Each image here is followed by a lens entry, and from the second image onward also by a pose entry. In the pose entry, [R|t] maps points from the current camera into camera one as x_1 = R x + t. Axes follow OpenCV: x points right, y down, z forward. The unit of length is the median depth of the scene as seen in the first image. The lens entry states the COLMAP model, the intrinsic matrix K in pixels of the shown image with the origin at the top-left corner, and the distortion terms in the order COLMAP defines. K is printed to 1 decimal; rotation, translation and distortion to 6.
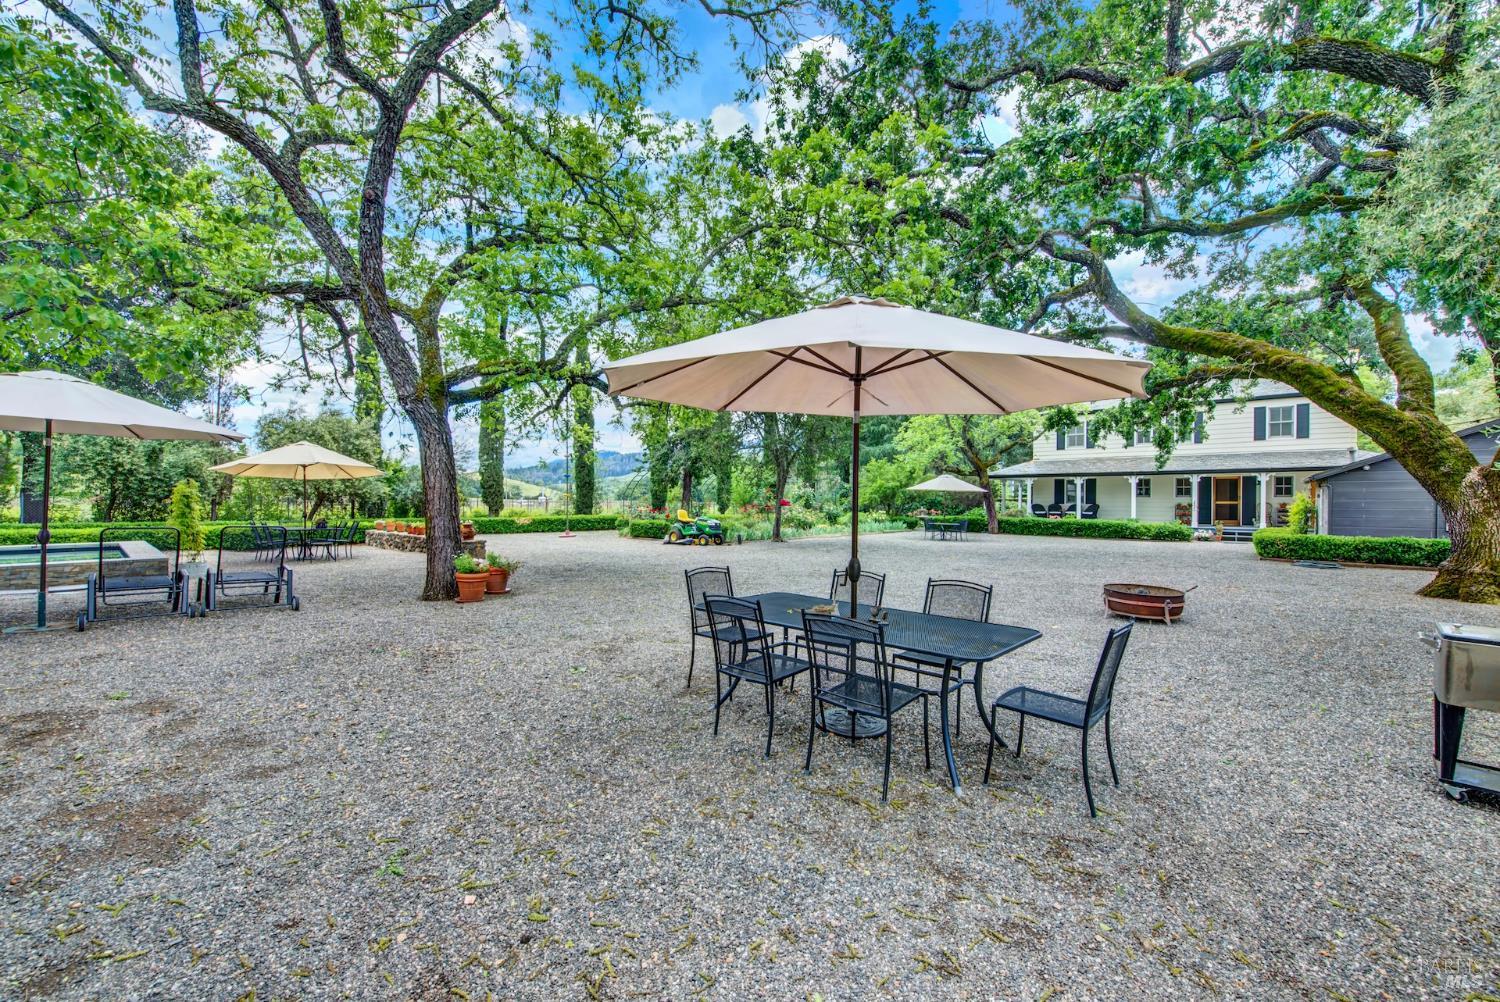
lens RADIAL K [[614.3, 0, 752.7], [0, 614.3, 499.7], [0, 0, 1]] dist [0.007123, -0.002418]
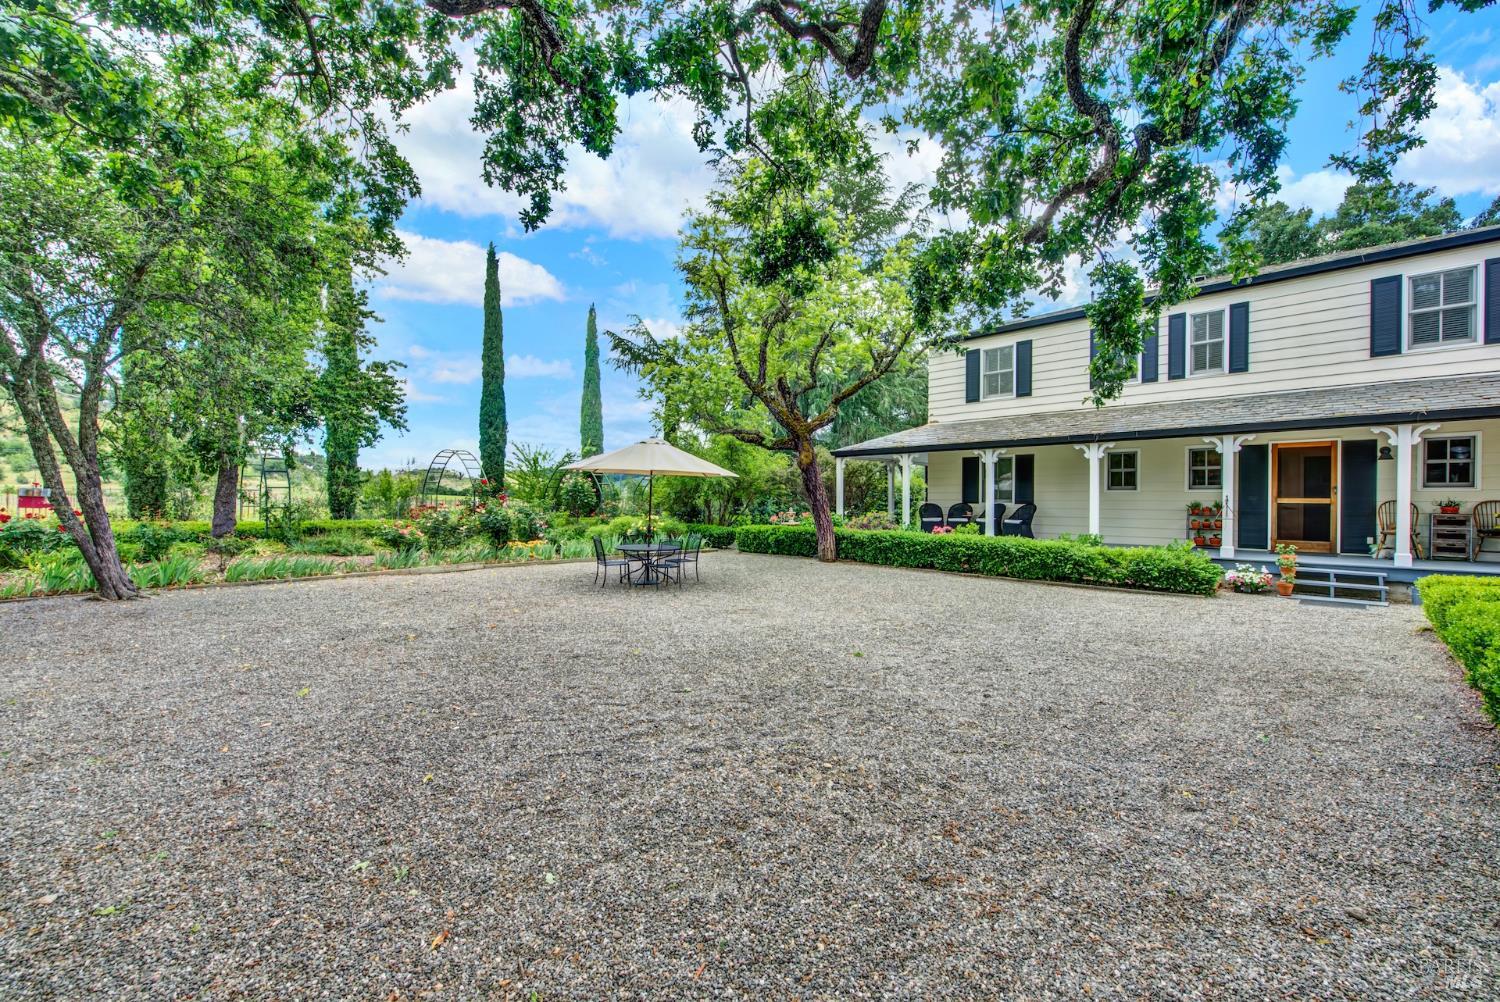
lens RADIAL K [[614.3, 0, 758.0], [0, 614.3, 502.1], [0, 0, 1]] dist [0.007123, -0.002418]
pose [[0.998905, 0.004024, -0.046620, 0.397204], [-0.004080, 0.999991, -0.001106, 0.007506], [0.046616, 0.001295, 0.998912, 0.537624]]
